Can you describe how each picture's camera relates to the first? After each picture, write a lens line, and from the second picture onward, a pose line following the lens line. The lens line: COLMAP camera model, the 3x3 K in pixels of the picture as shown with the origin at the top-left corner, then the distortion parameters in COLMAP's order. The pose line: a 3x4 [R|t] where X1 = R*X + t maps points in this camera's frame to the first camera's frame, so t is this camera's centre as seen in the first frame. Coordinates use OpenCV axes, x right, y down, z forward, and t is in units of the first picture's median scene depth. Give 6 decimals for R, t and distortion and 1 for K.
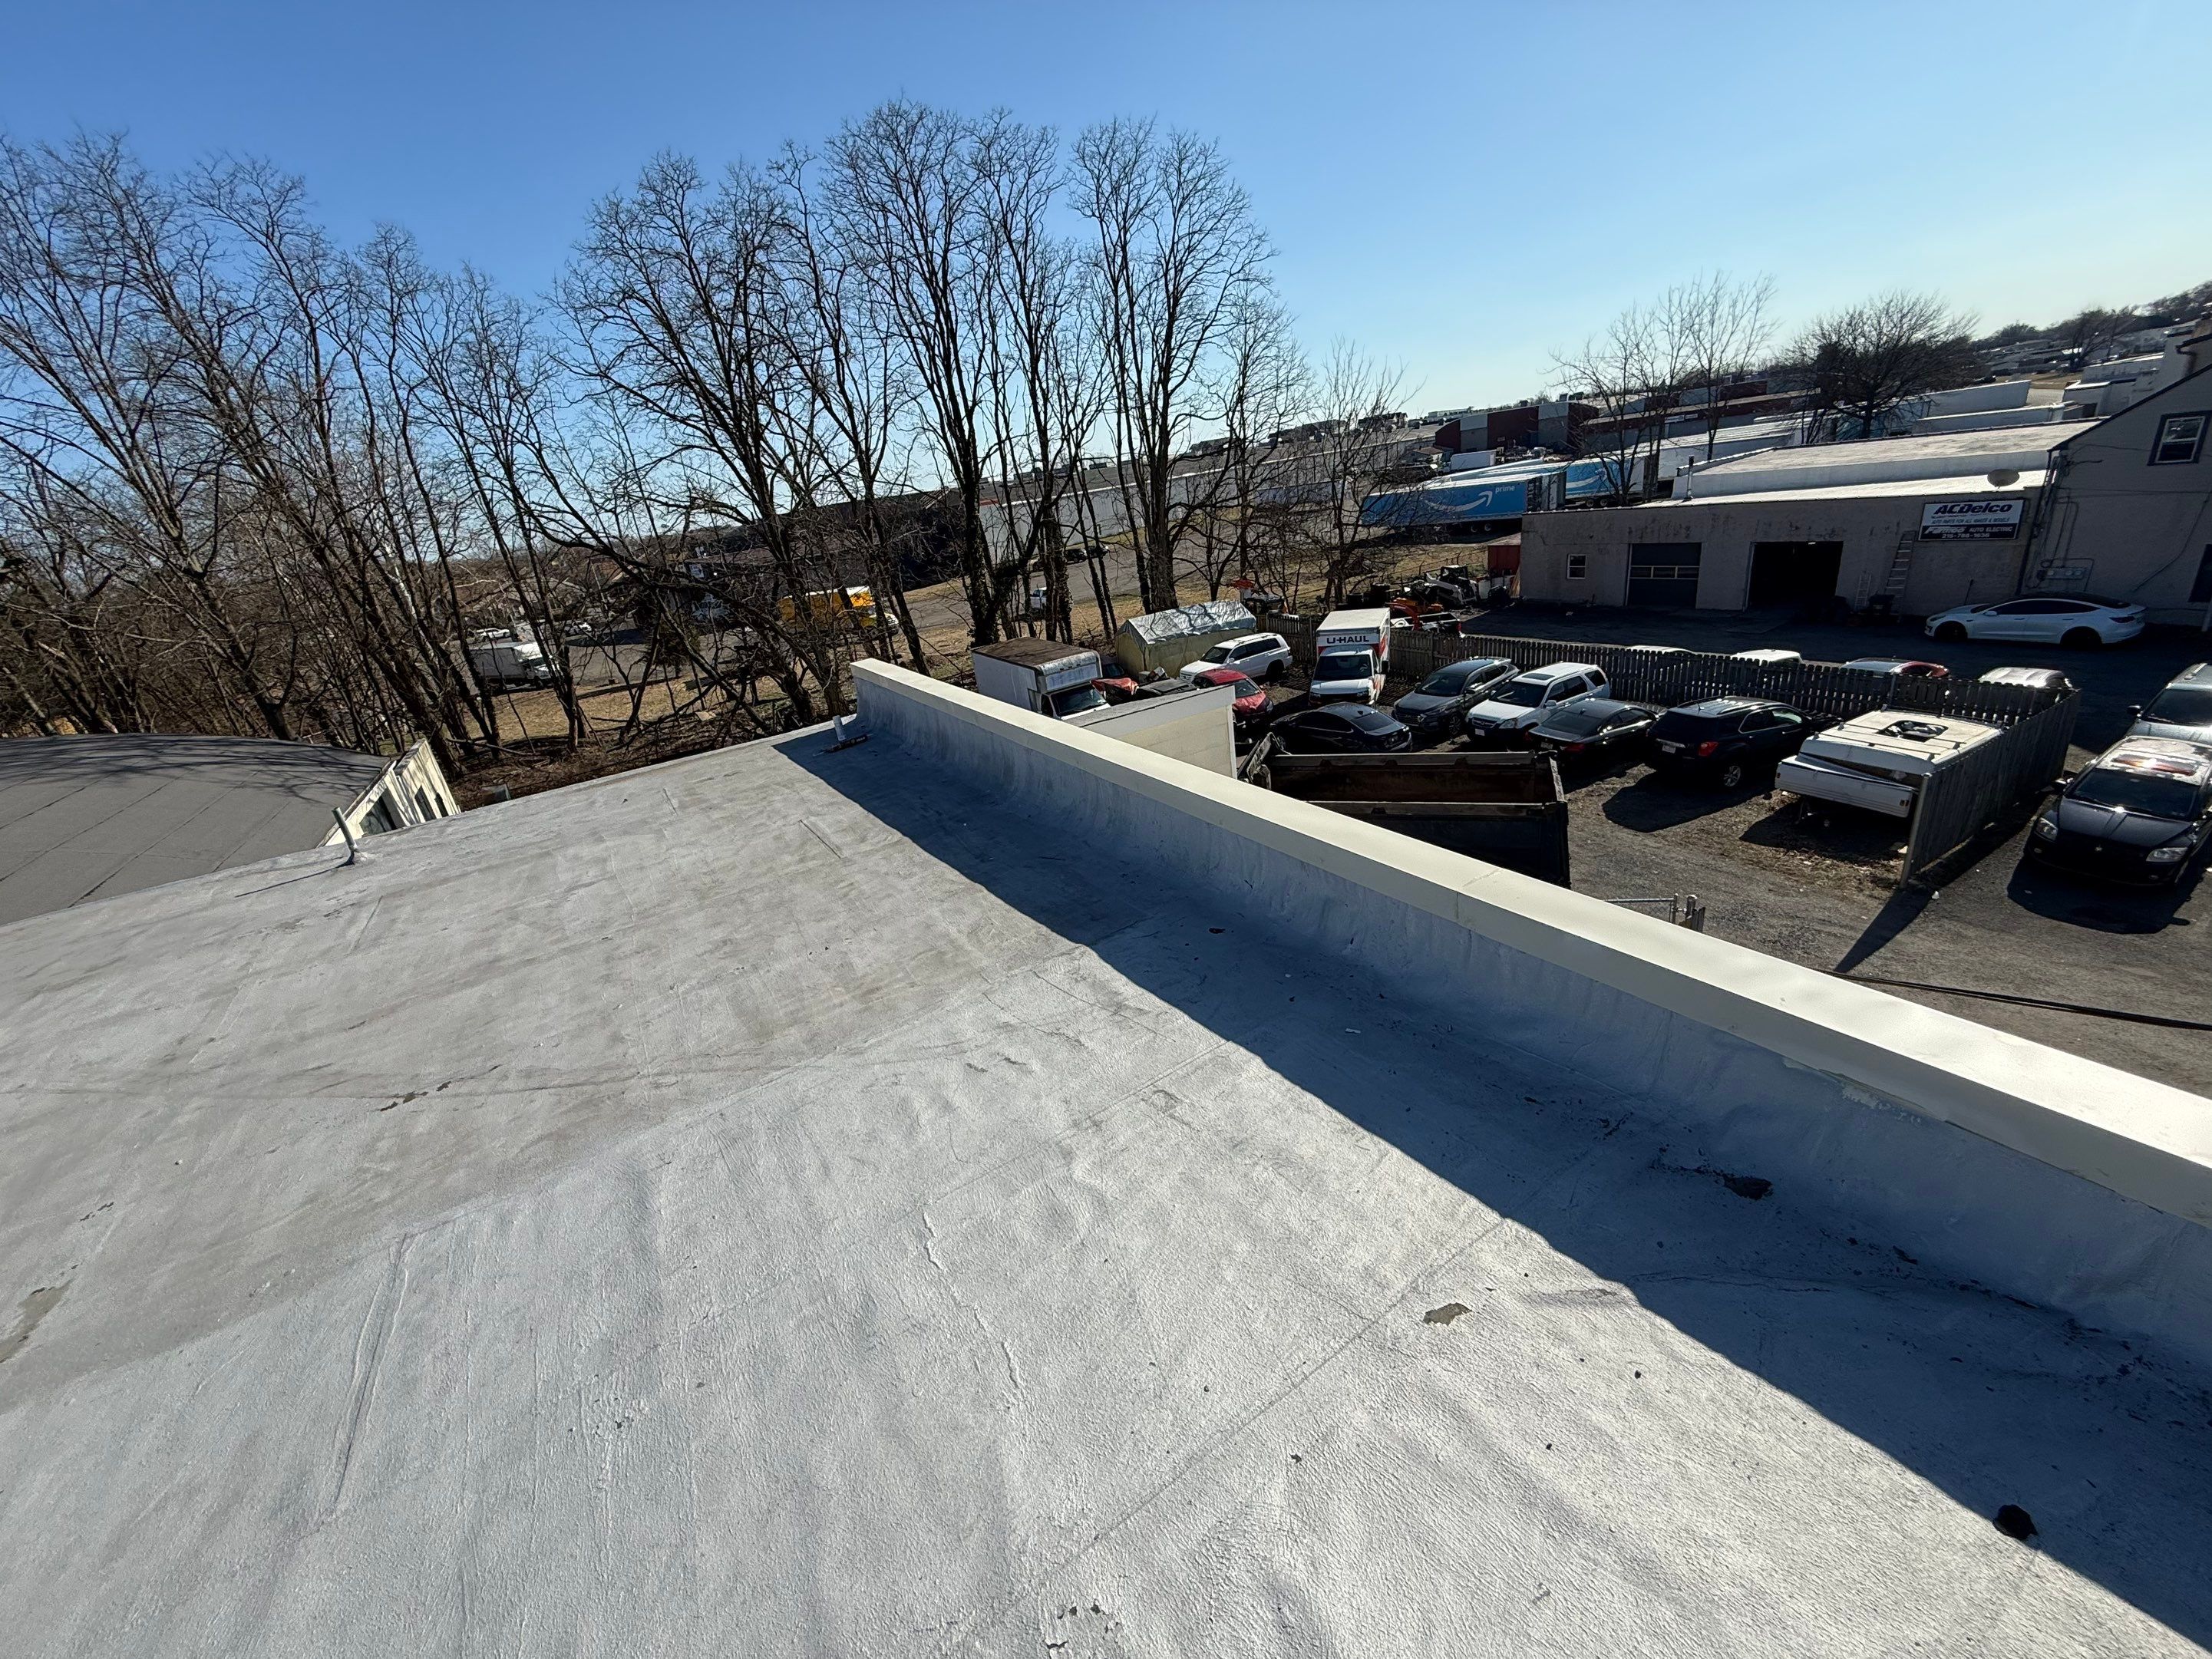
lens RADIAL K [[879.8, 0, 1101.2], [0, 879.8, 828.7], [0, 0, 1]] dist [0.001182, -0.000340]
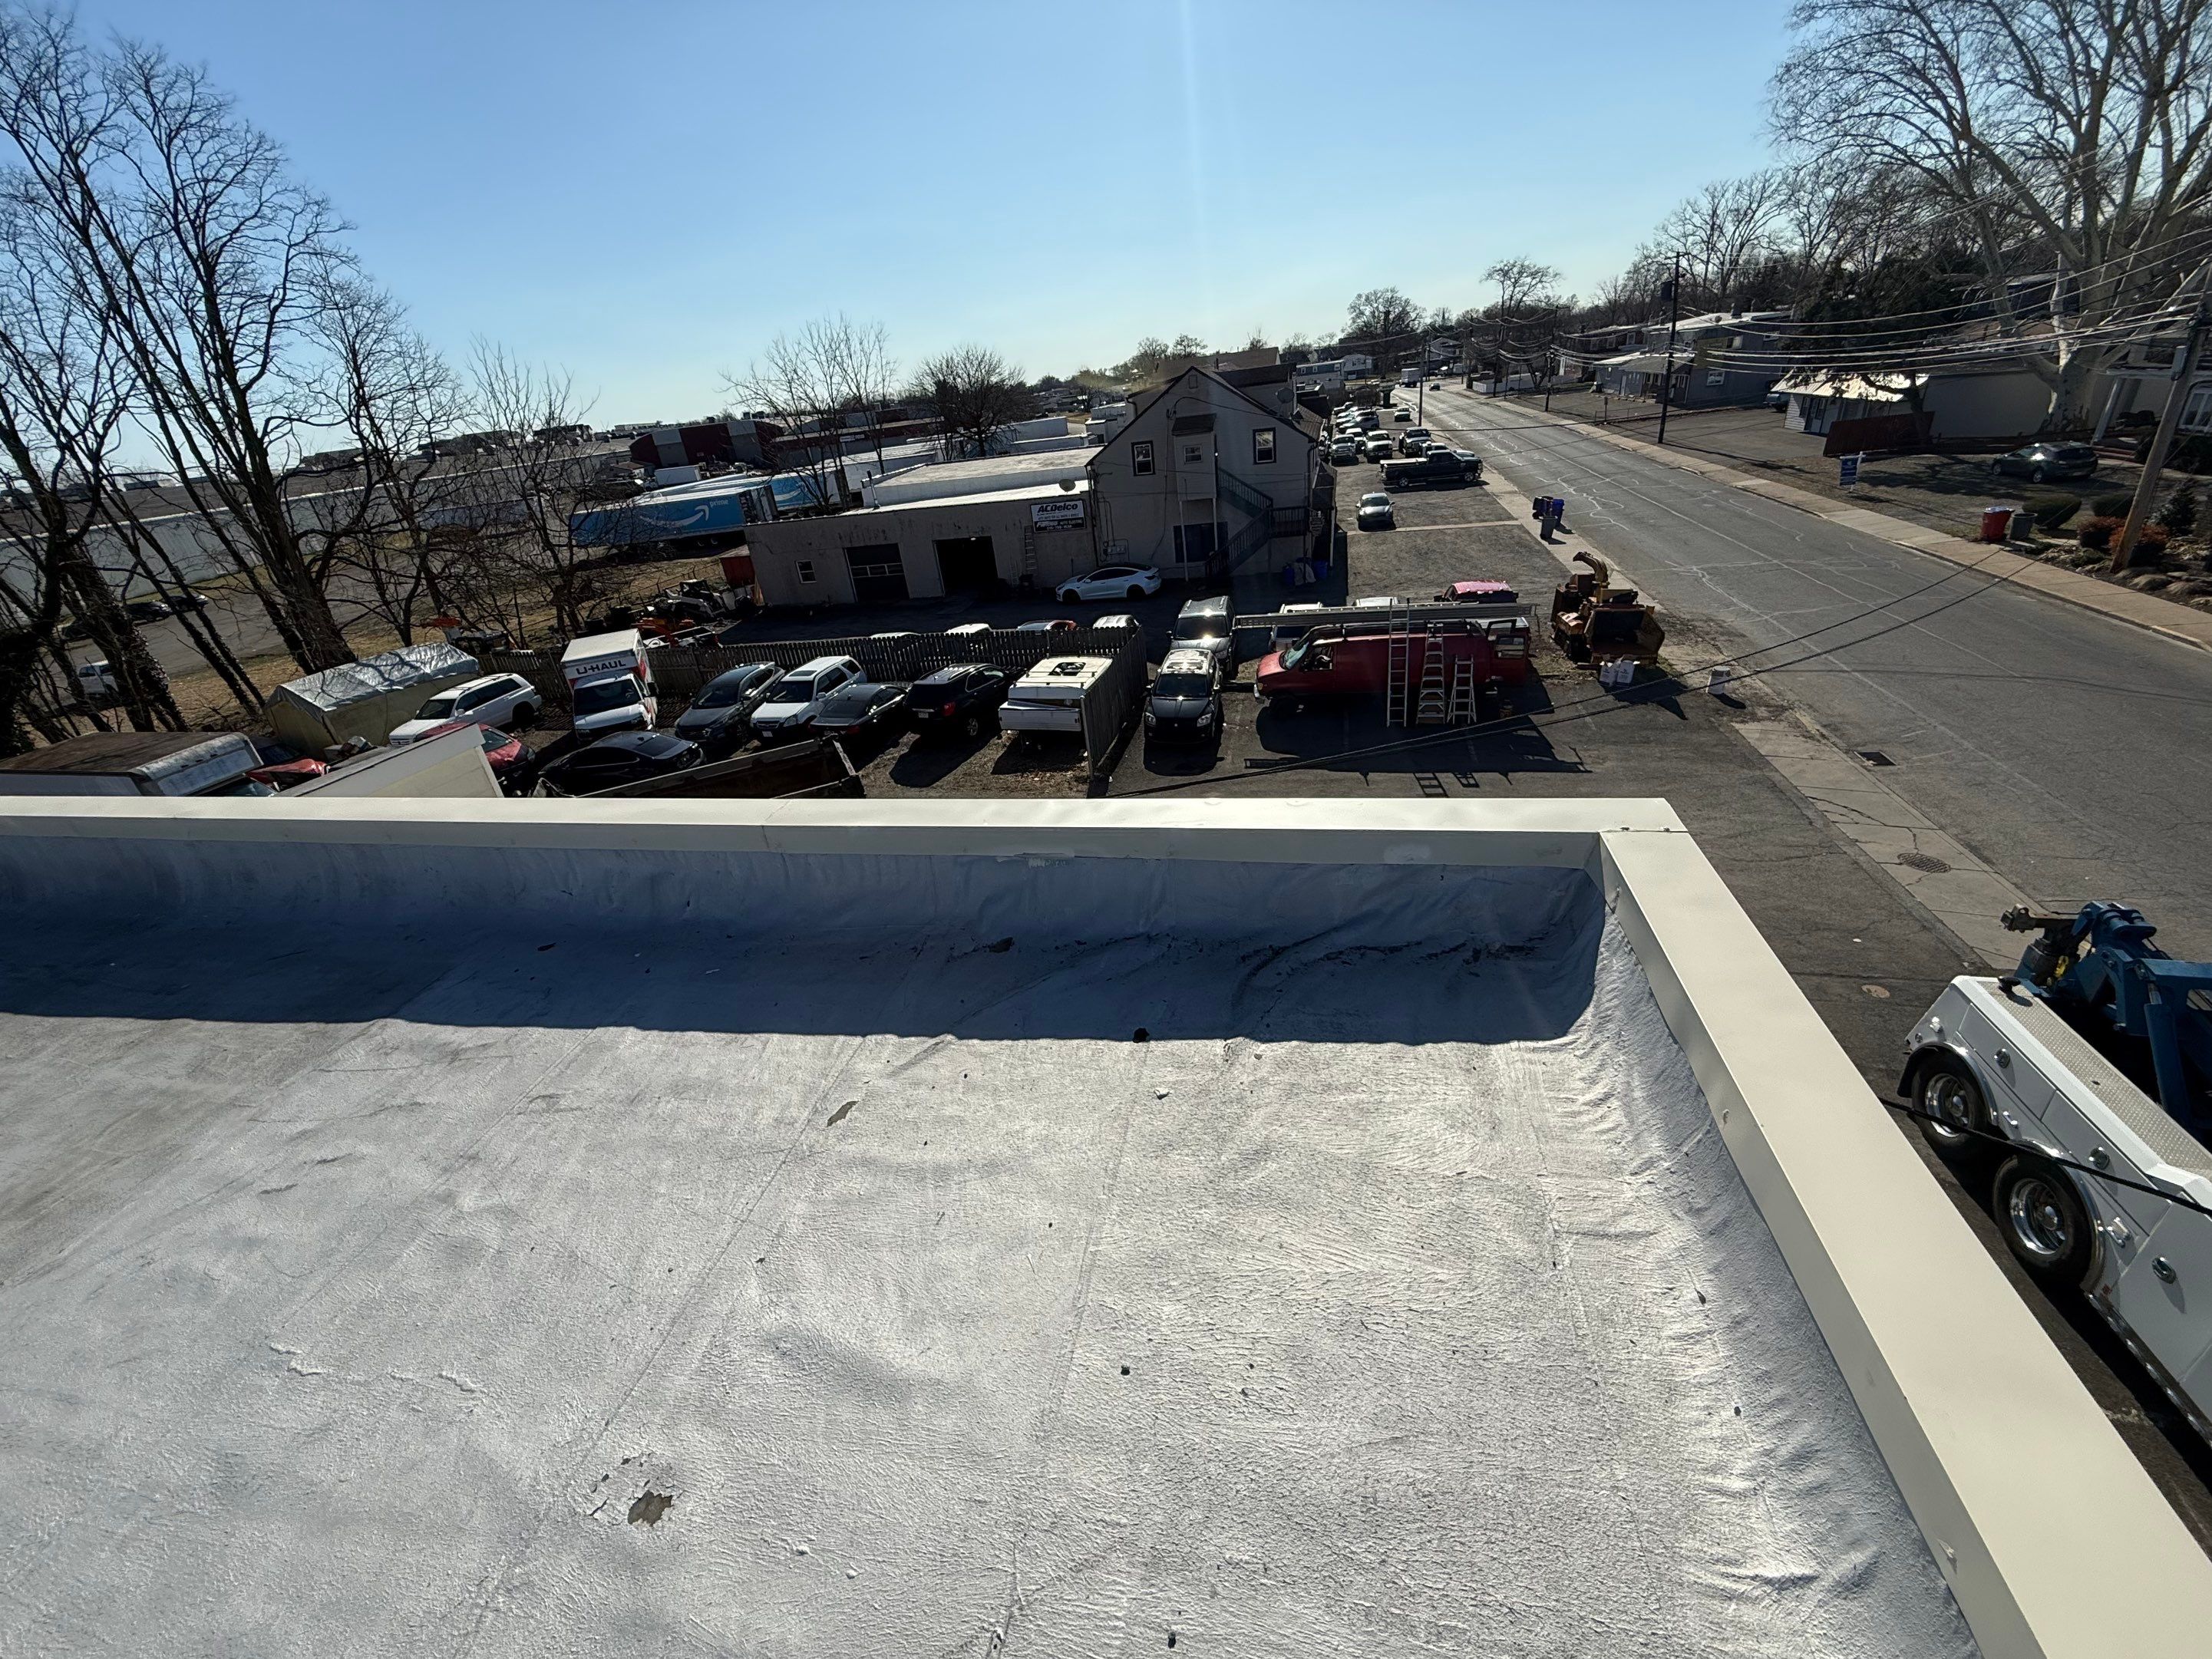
lens RADIAL K [[879.8, 0, 1101.2], [0, 879.8, 828.7], [0, 0, 1]] dist [0.001182, -0.000340]
pose [[0.703351, -0.269308, 0.657853, -0.004217], [0.279072, 0.955767, 0.092893, 0.007230], [-0.653771, 0.118252, 0.747396, -0.014202]]
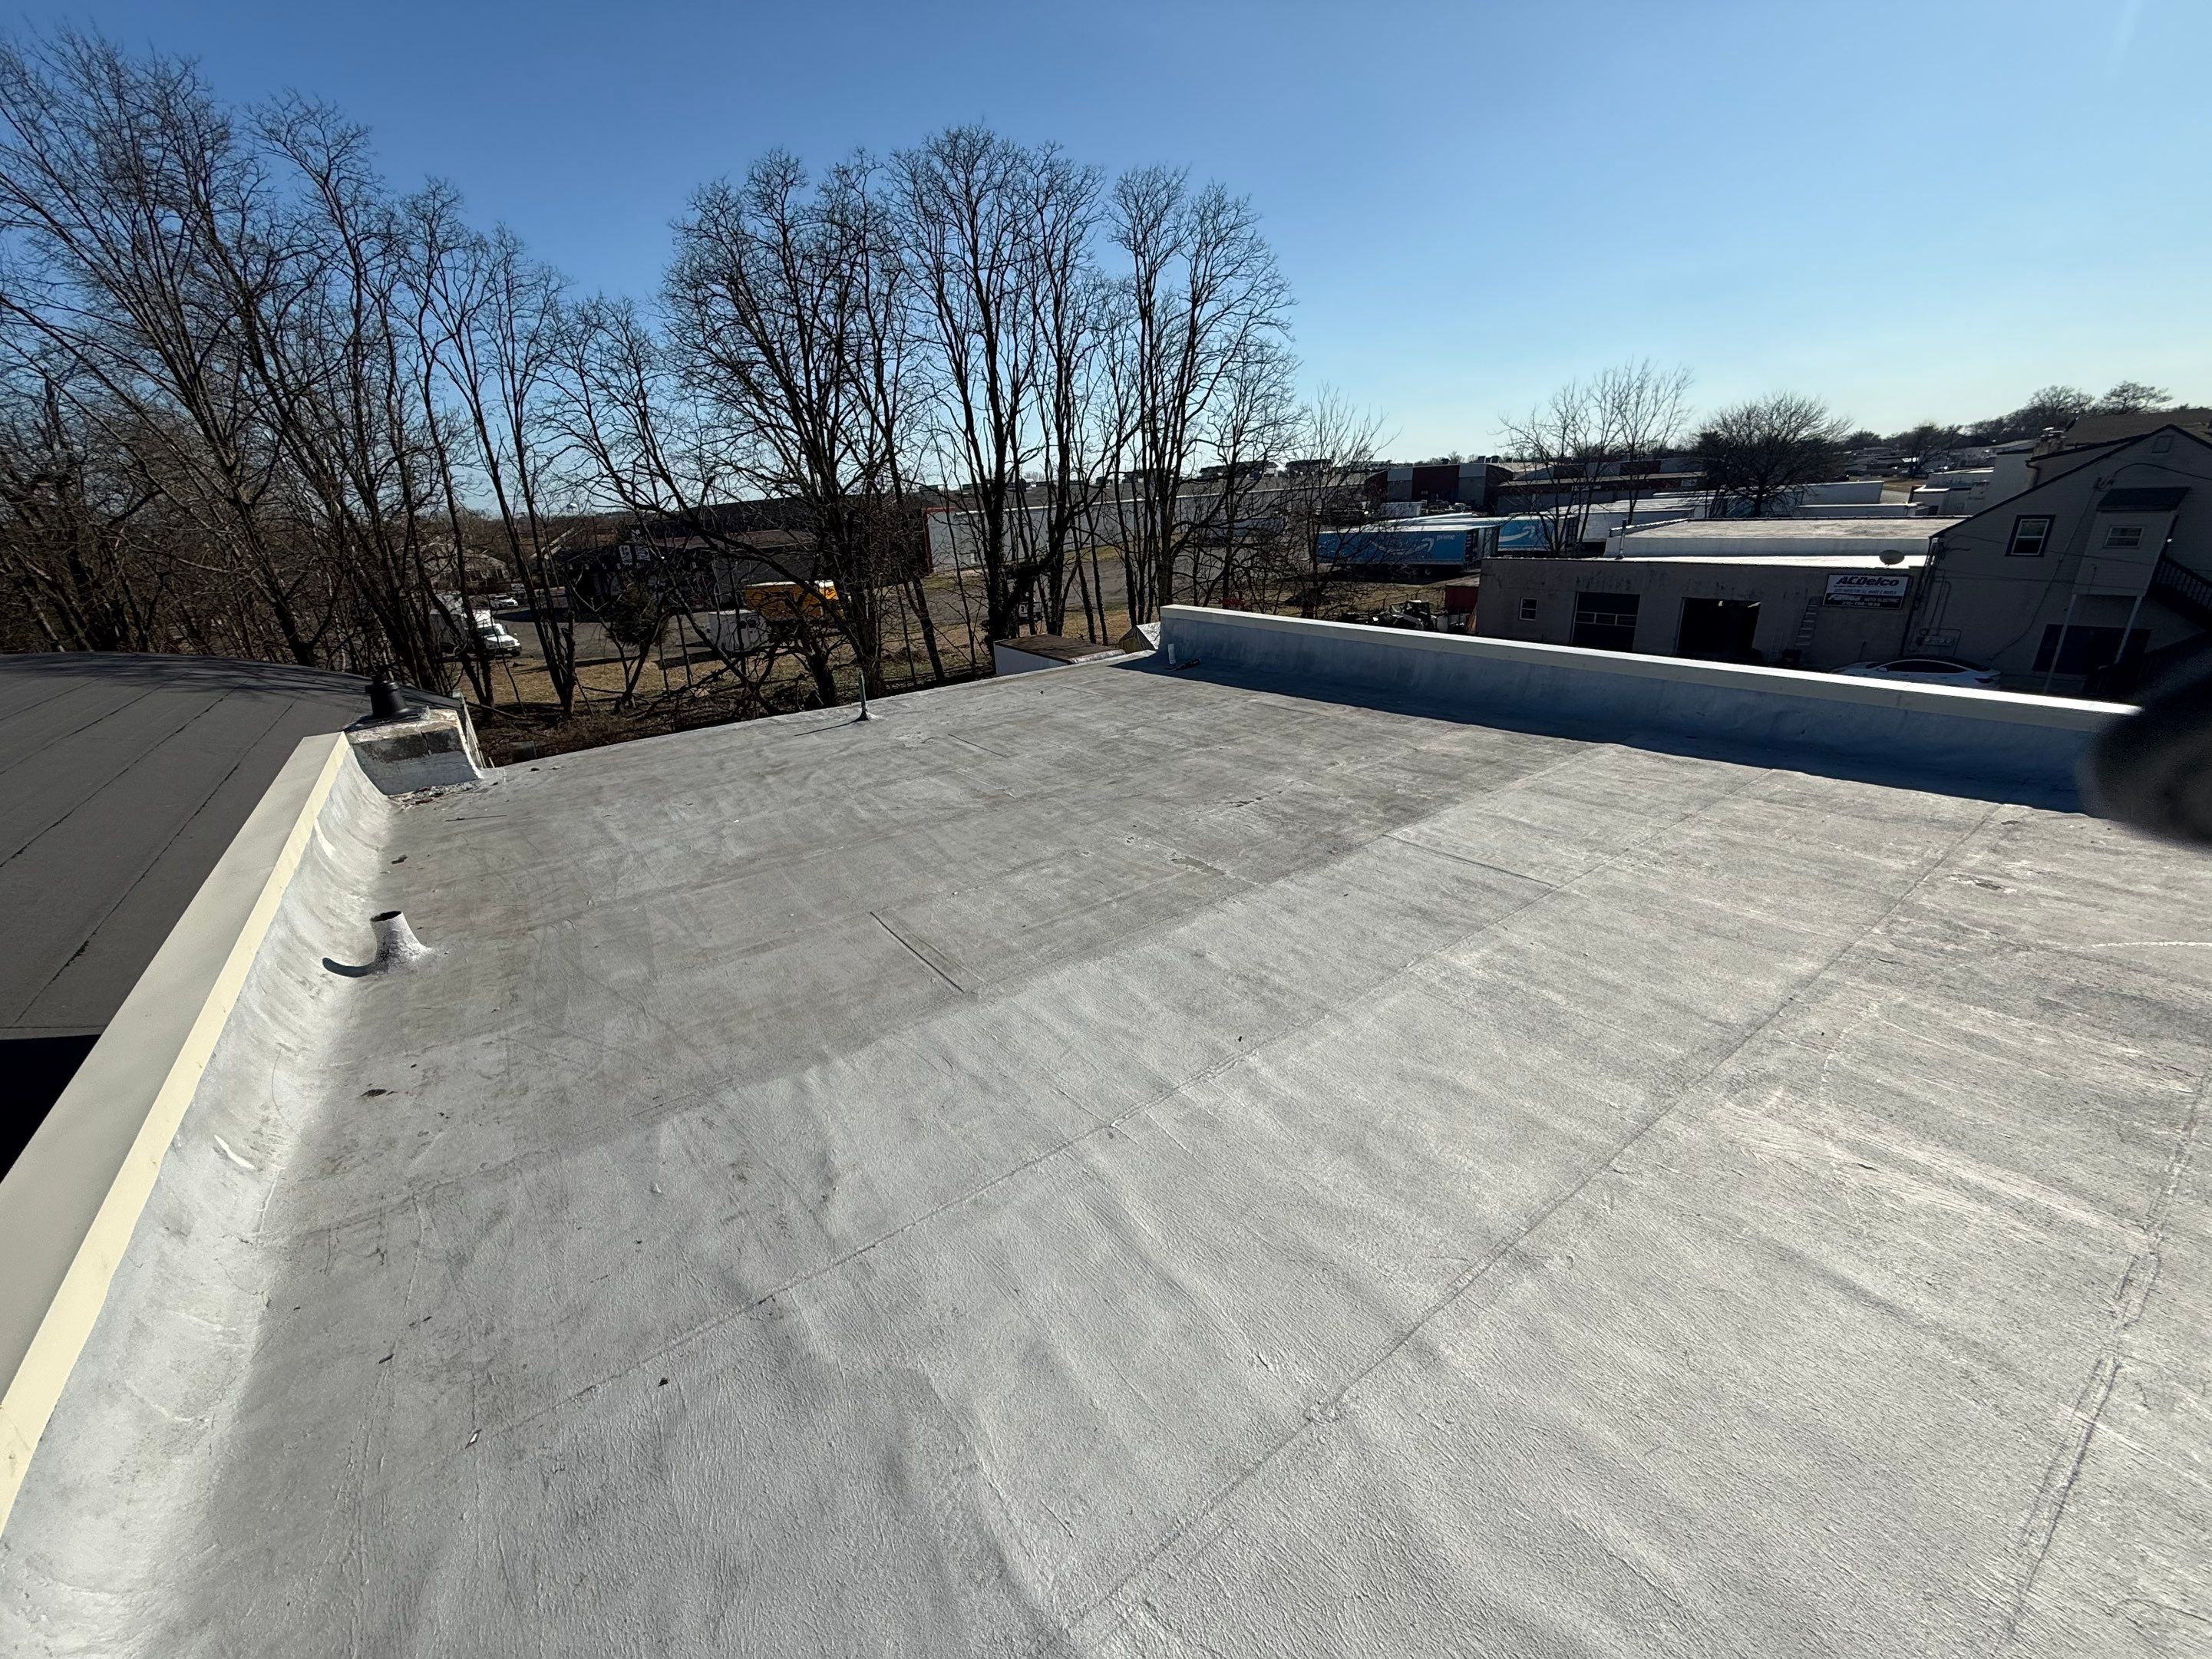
lens RADIAL K [[879.8, 0, 1101.2], [0, 879.8, 828.7], [0, 0, 1]] dist [0.001182, -0.000340]
pose [[0.993842, 0.049289, 0.099238, -0.115826], [-0.047106, 0.998596, -0.024223, 0.039006], [-0.100293, 0.019399, 0.994769, -0.055440]]
